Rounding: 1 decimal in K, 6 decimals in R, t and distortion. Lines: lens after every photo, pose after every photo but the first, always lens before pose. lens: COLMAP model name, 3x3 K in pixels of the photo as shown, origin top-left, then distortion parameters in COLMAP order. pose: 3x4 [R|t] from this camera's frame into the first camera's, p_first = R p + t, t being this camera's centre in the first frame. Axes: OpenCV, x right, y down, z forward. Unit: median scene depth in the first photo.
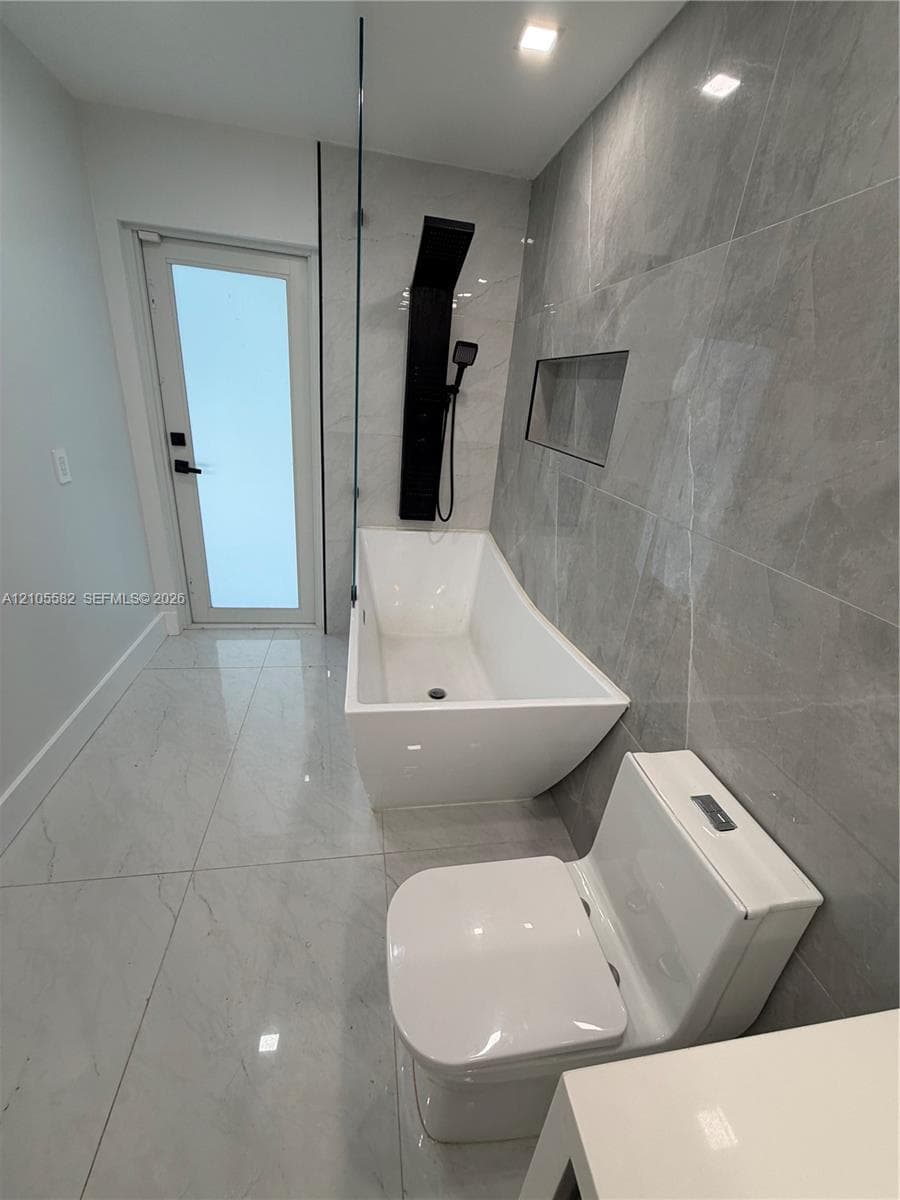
lens RADIAL K [[474.6, 0, 450.0], [0, 474.6, 600.0], [0, 0, 1]] dist [-0.006563, -0.000061]
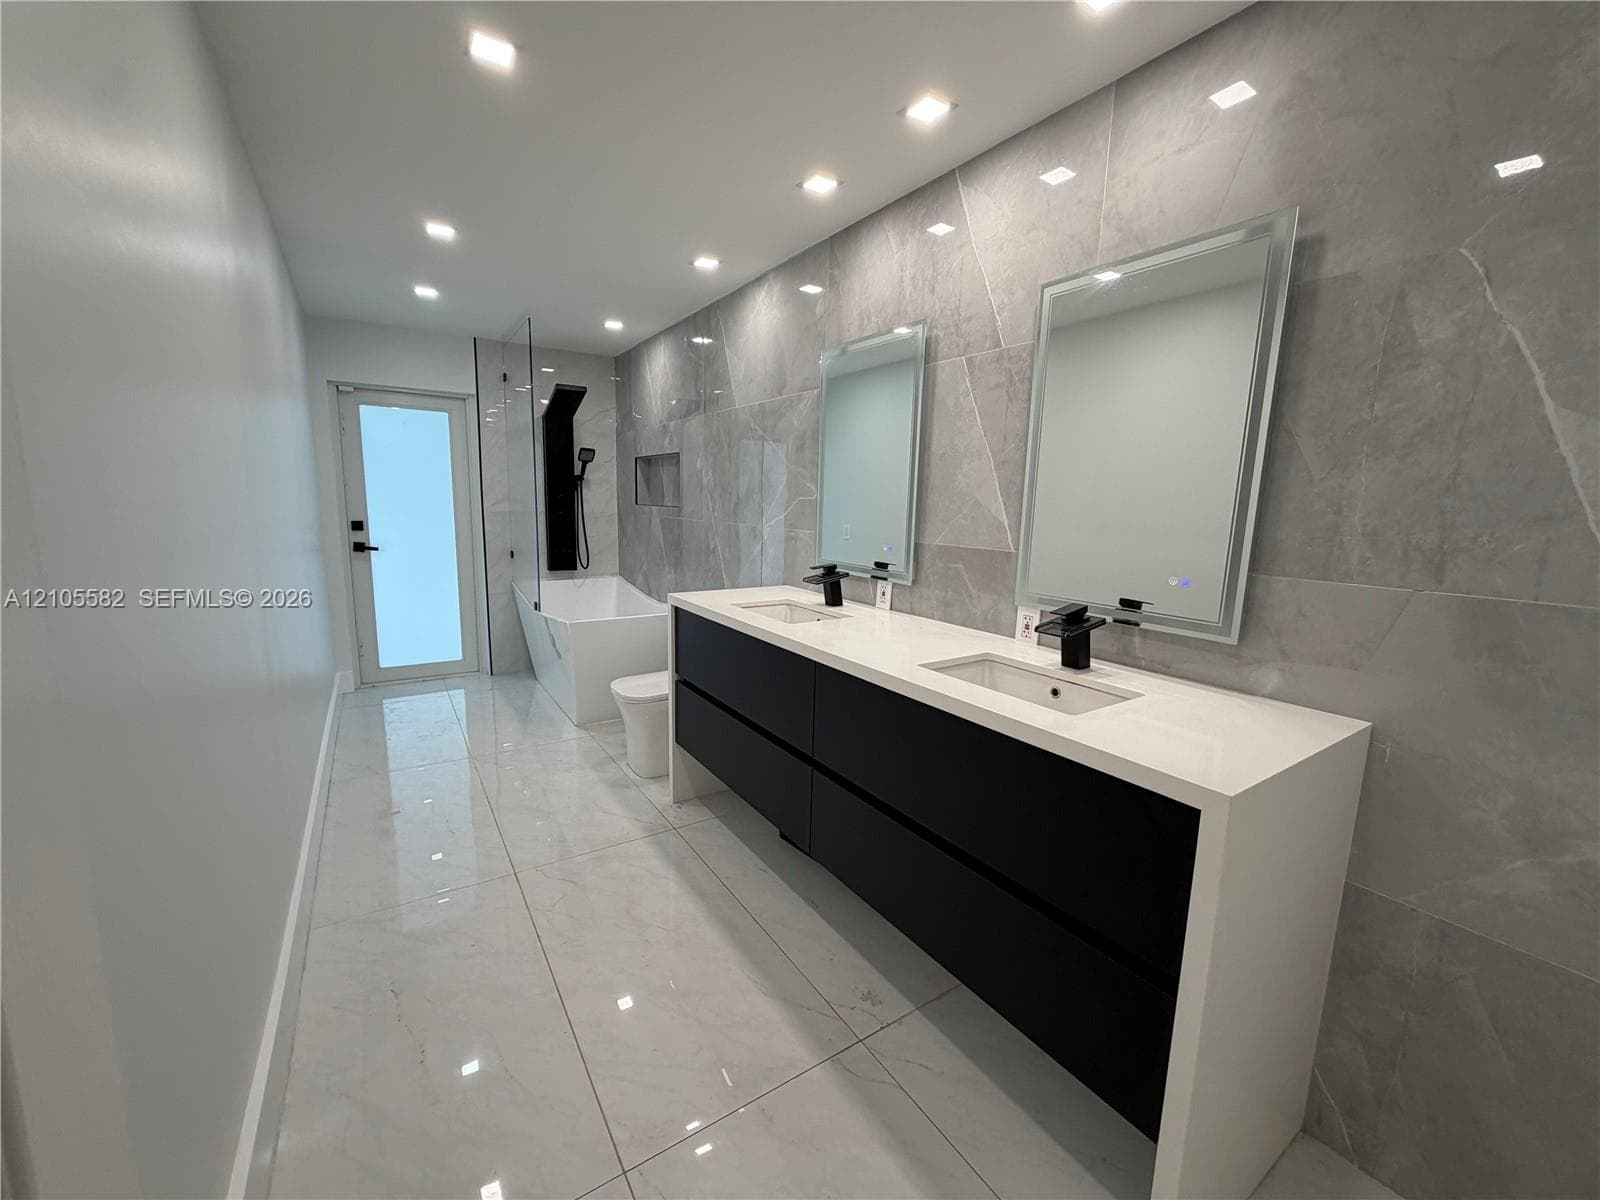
lens RADIAL K [[632.8, 0, 800.0], [0, 632.8, 600.0], [0, 0, 1]] dist [-0.006563, -0.000061]
pose [[0.913663, -0.127359, 0.386006, -0.178644], [0.214563, 0.957675, -0.191887, 0.445504], [-0.345230, 0.258142, 0.902319, -0.914274]]
